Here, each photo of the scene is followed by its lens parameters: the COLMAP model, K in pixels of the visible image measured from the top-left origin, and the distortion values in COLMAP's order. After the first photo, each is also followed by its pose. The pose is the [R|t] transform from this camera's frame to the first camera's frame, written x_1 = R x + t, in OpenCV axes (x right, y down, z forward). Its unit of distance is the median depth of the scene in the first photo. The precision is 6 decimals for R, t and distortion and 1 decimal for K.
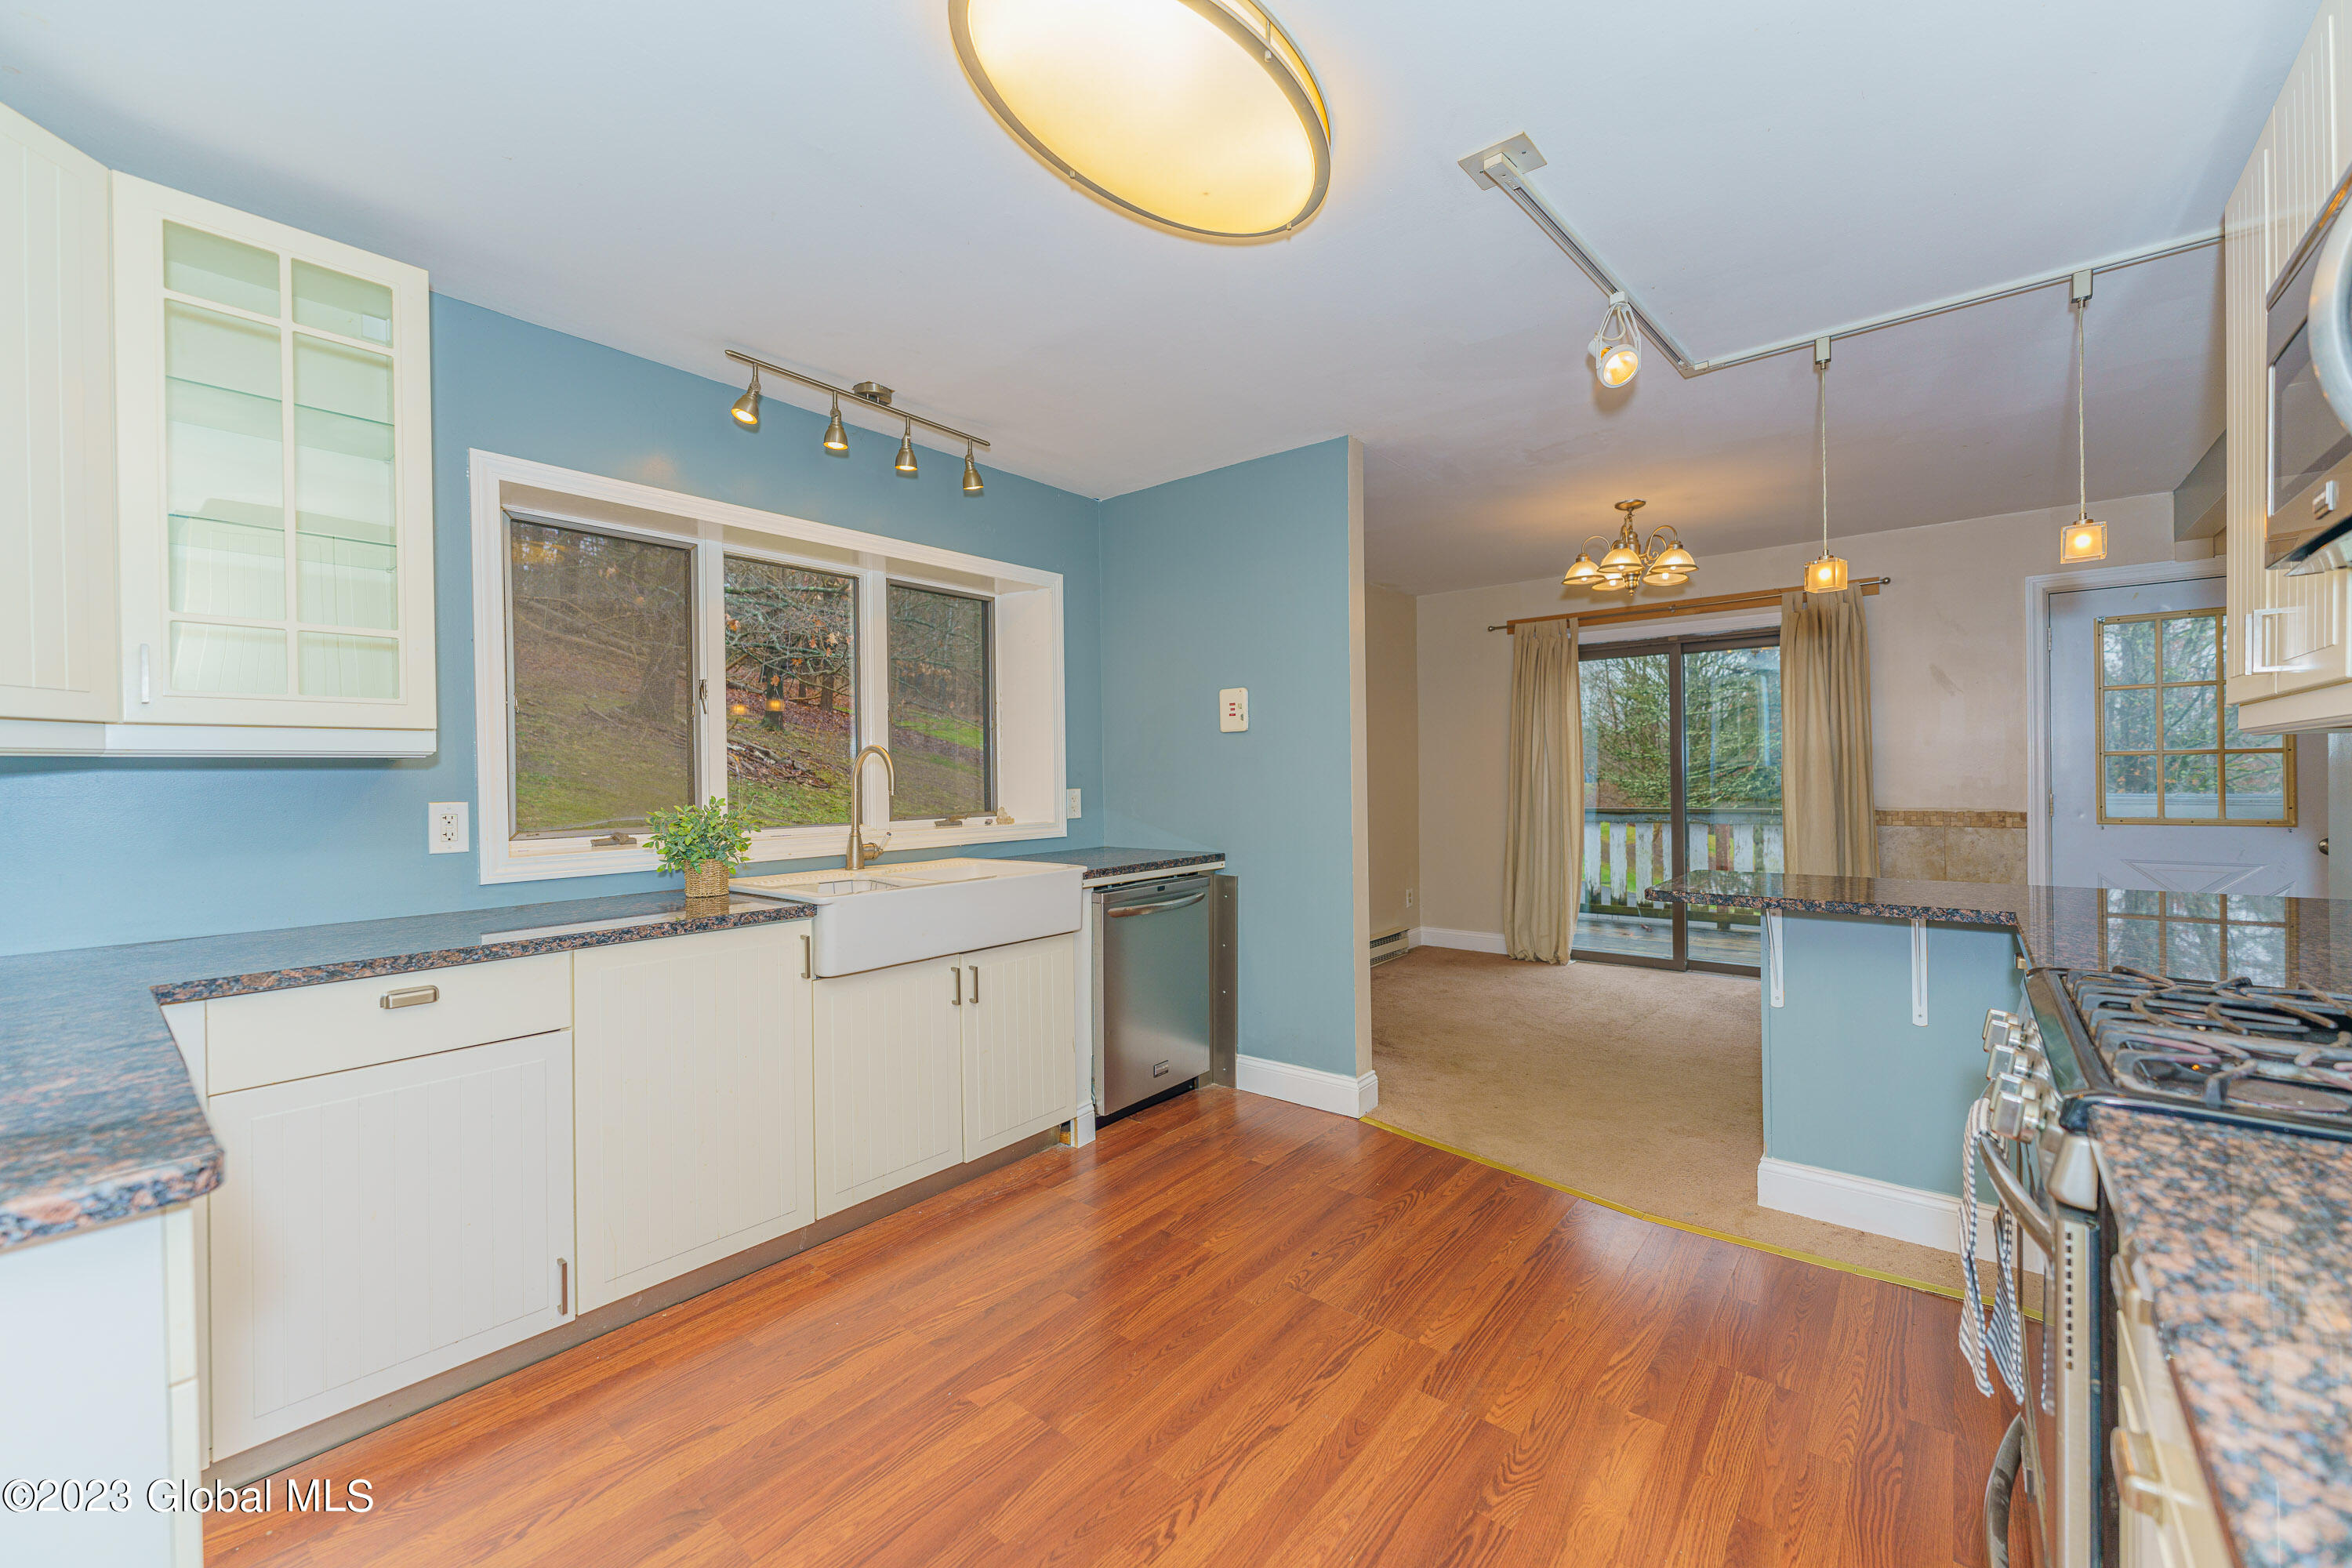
lens RADIAL K [[934.3, 0, 1170.9], [0, 934.3, 779.8], [0, 0, 1]] dist [-0.000633, 0.000323]
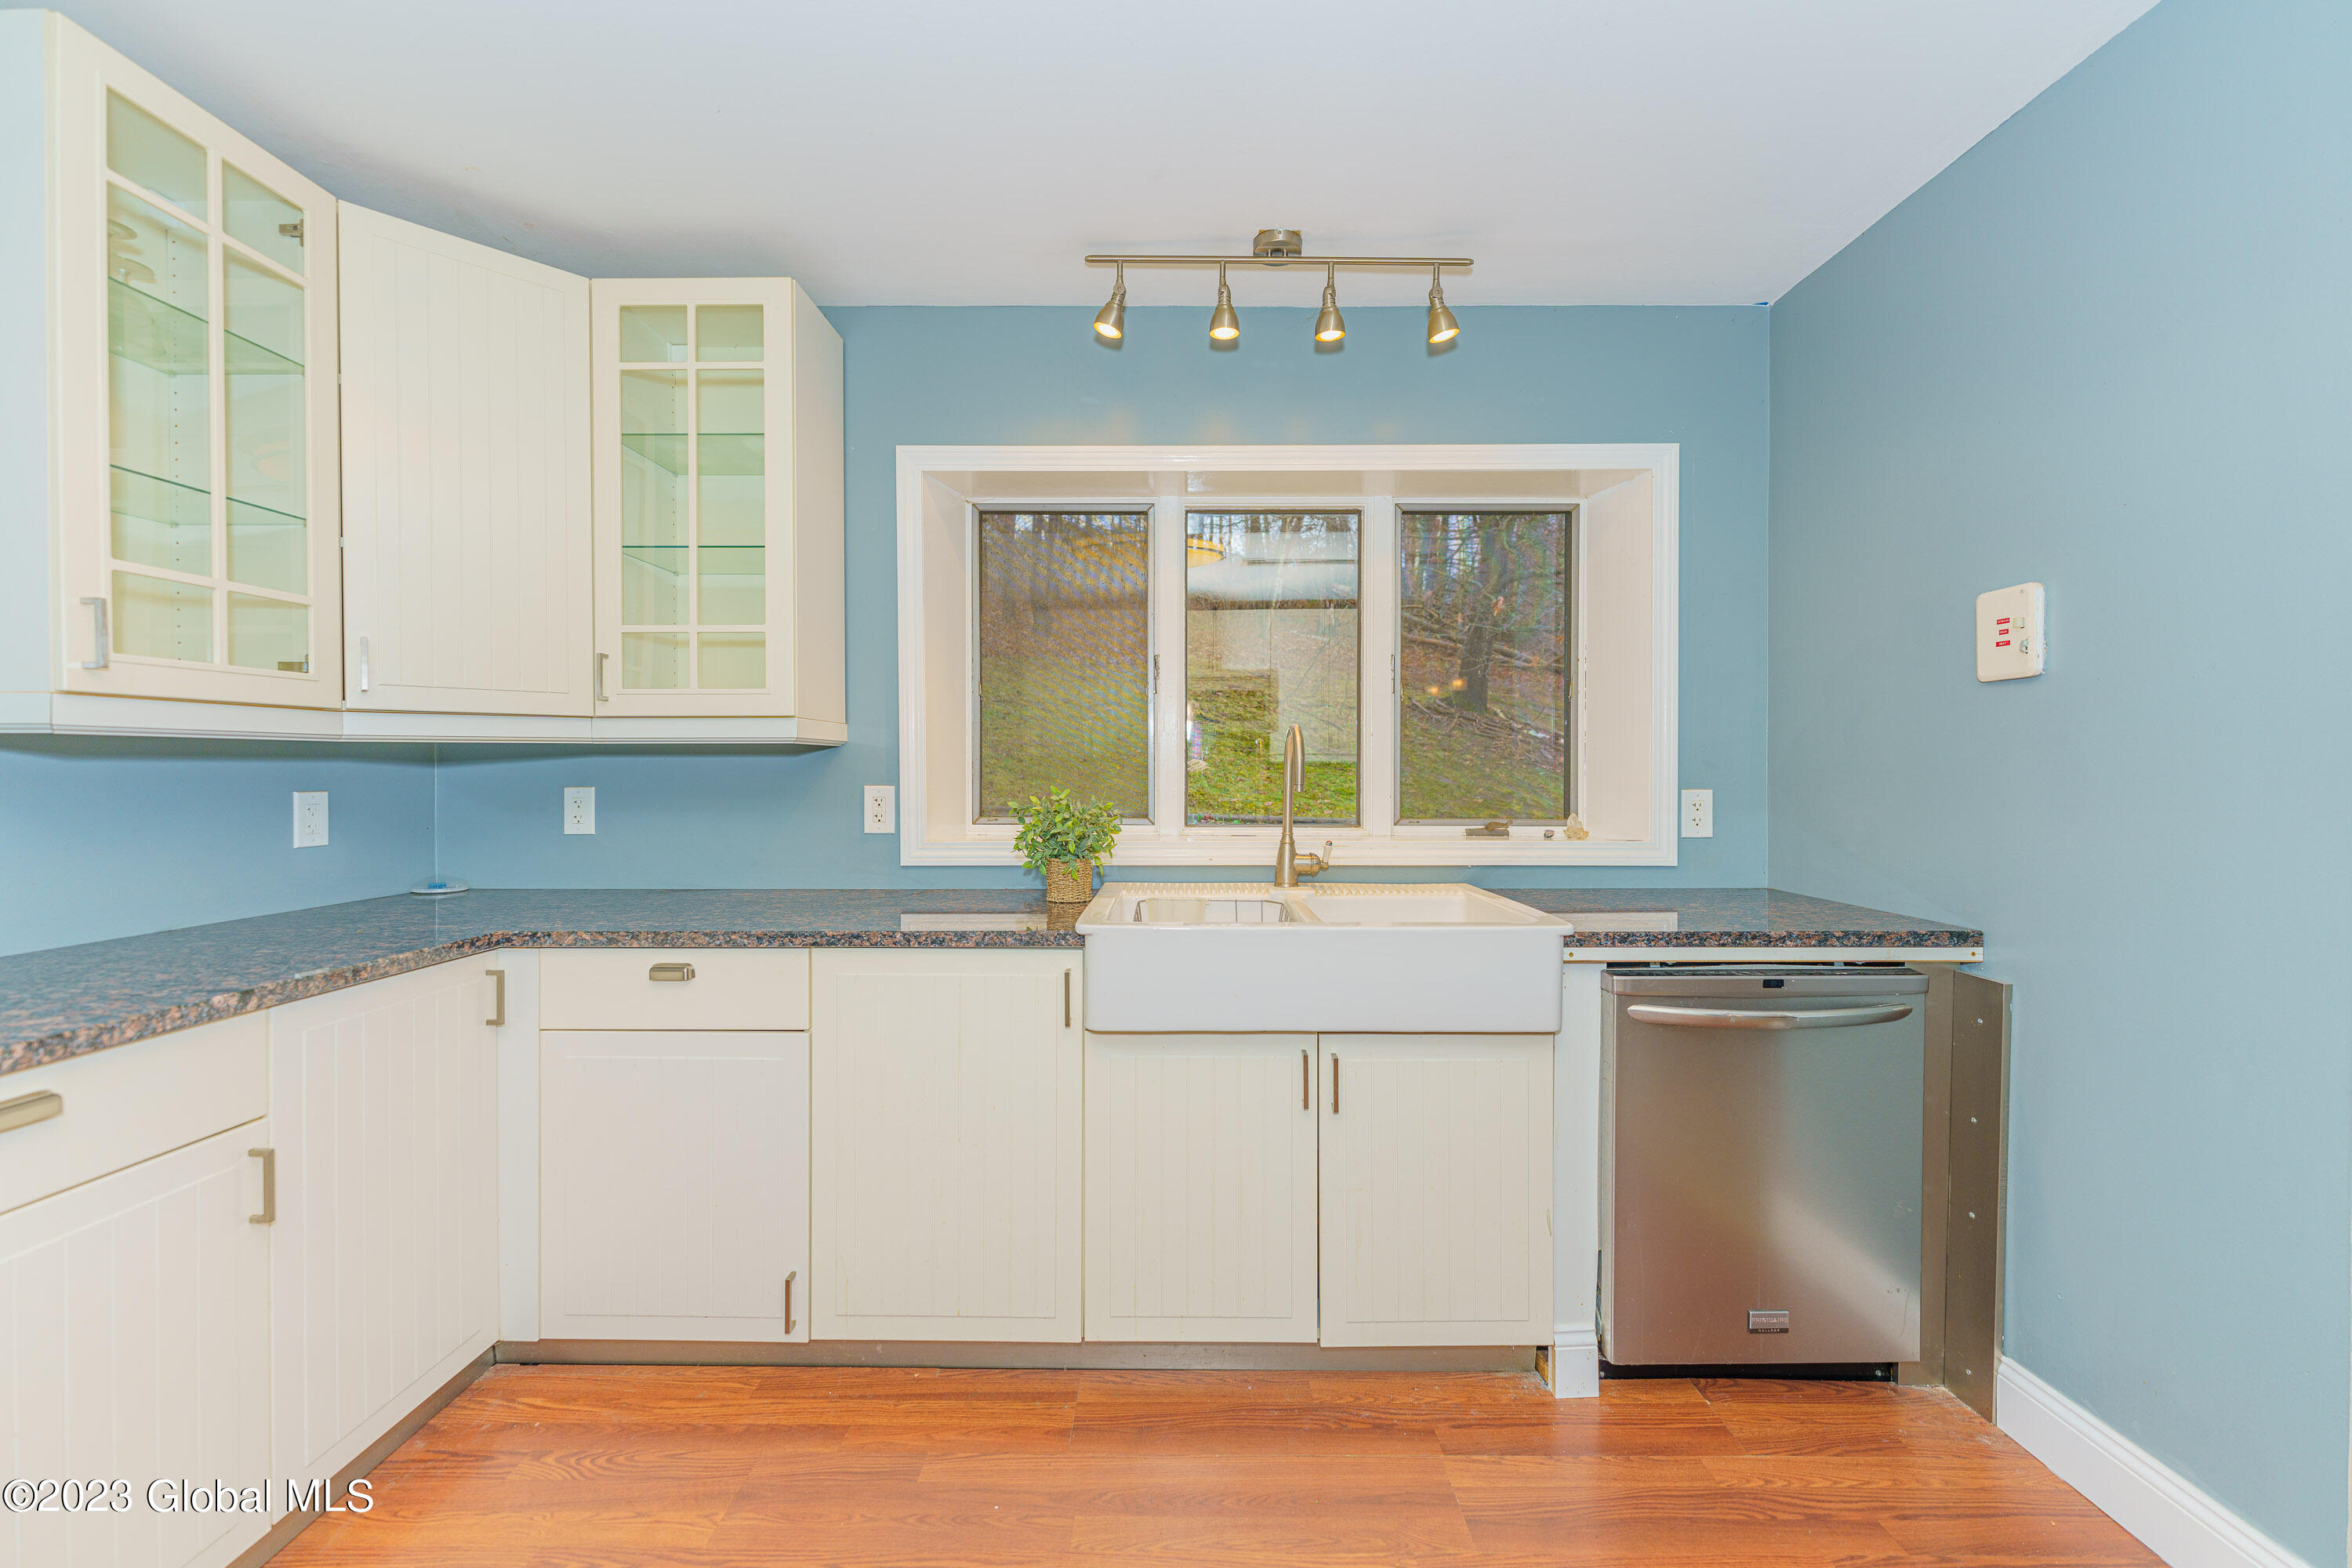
lens RADIAL K [[934.3, 0, 1182.9], [0, 934.3, 777.3], [0, 0, 1]] dist [-0.000633, 0.000323]
pose [[0.634614, 0.019891, -0.772573, 0.209030], [-0.012712, 0.999802, 0.015299, -0.004710], [0.772725, 0.000112, 0.634741, 0.465149]]
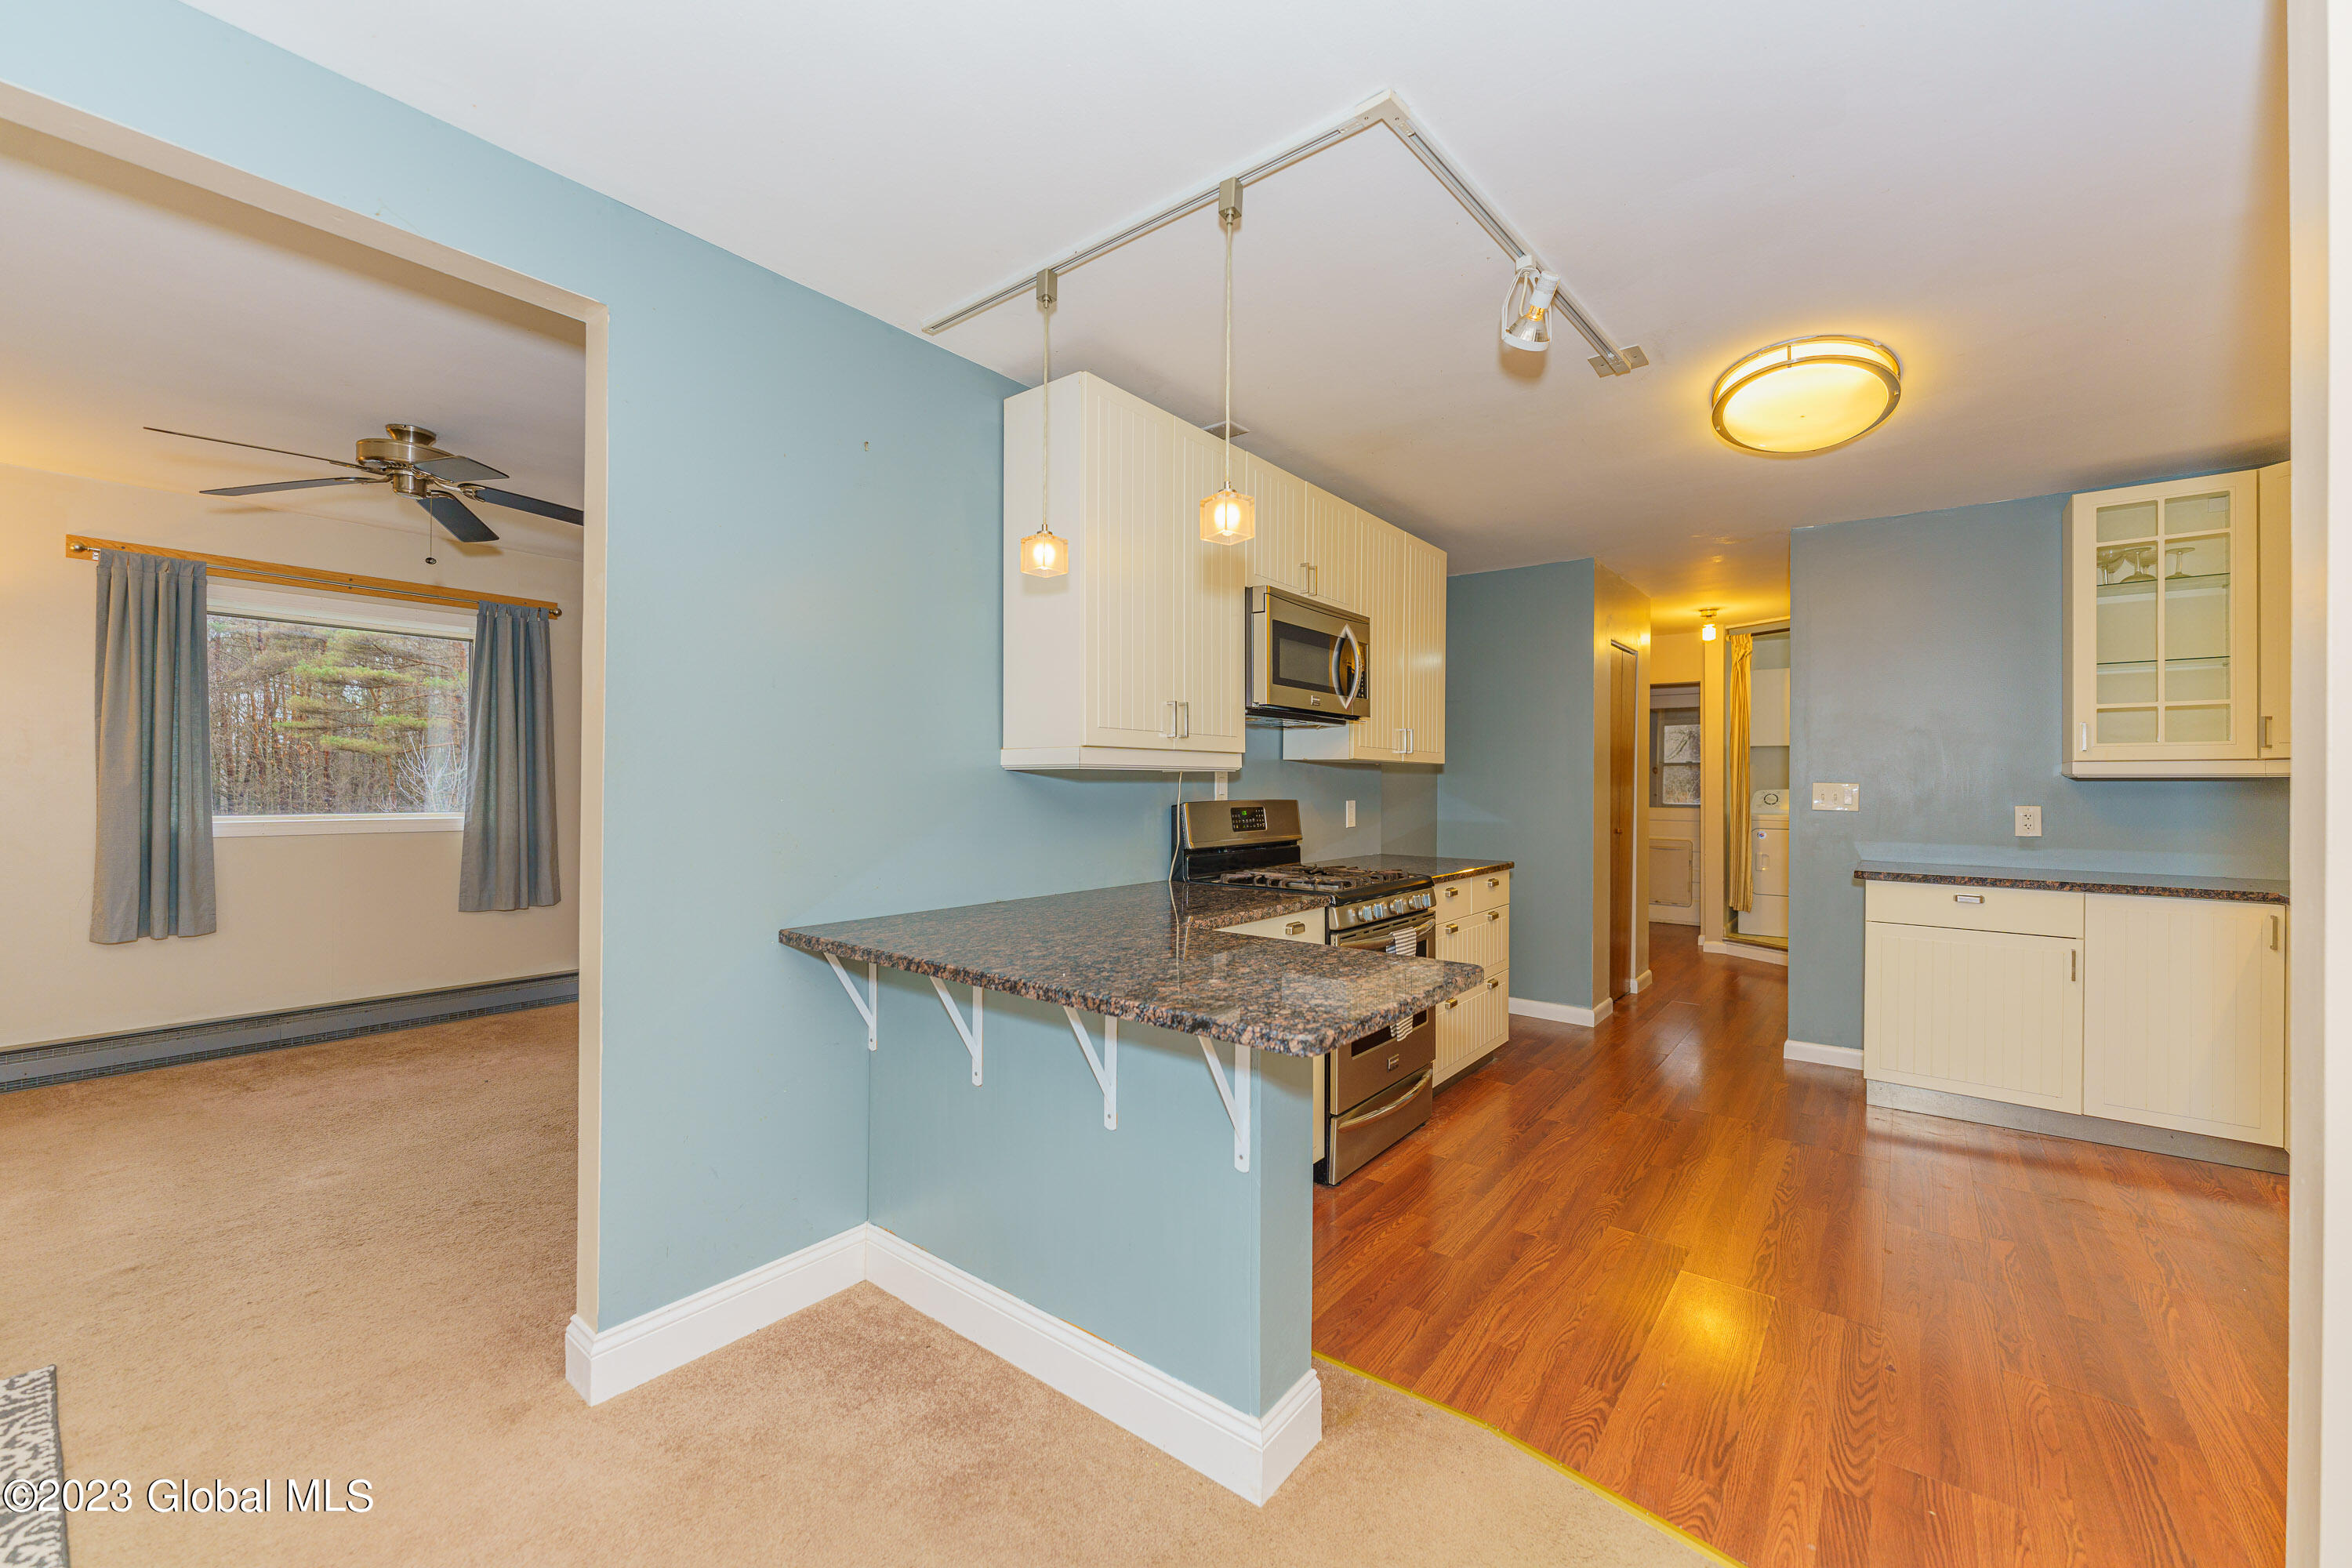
lens RADIAL K [[934.3, 0, 1174.4], [0, 934.3, 779.0], [0, 0, 1]] dist [-0.000633, 0.000323]
pose [[-0.999427, 0.006829, -0.033150, 0.665093], [0.006701, 0.999970, 0.003969, -0.022039], [0.033176, 0.003744, -0.999443, 1.473534]]
